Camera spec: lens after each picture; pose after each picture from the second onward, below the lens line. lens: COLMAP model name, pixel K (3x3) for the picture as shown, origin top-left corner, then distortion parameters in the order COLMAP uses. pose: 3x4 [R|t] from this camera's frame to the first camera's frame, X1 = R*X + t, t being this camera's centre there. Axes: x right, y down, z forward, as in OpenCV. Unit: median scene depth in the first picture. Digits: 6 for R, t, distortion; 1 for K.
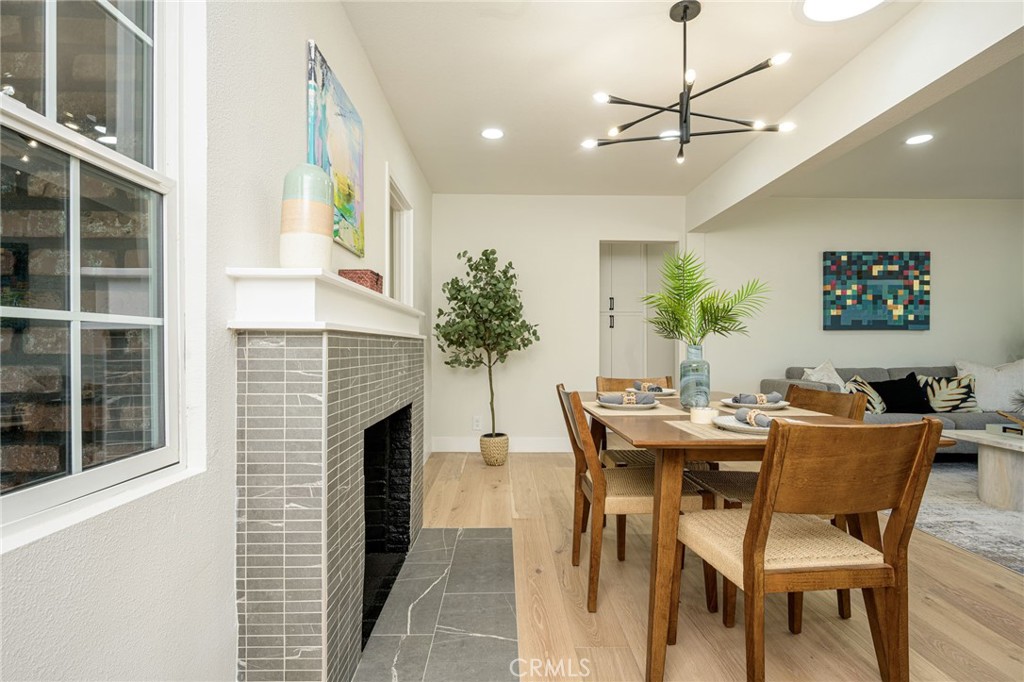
lens RADIAL K [[510.8, 0, 514.5], [0, 510.8, 344.7], [0, 0, 1]] dist [0.000764, 0.000070]
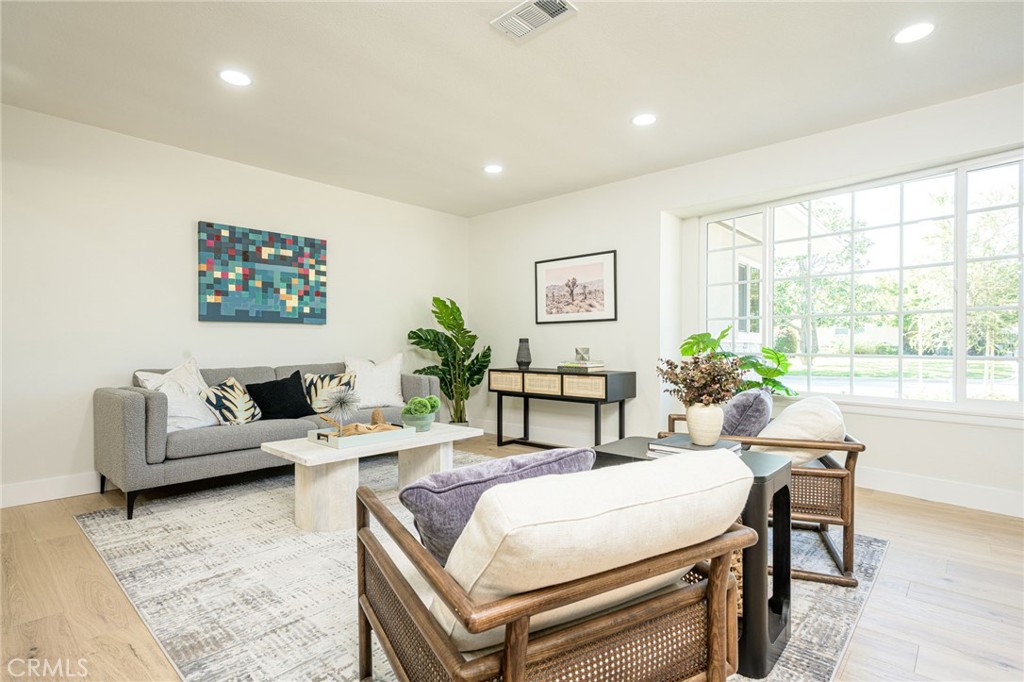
lens RADIAL K [[510.8, 0, 512.5], [0, 510.8, 345.3], [0, 0, 1]] dist [0.000764, 0.000070]
pose [[0.692780, -0.002273, 0.721145, 0.374591], [-0.004681, 0.999960, 0.007649, 0.001211], [-0.721134, -0.008674, 0.692742, 0.104693]]
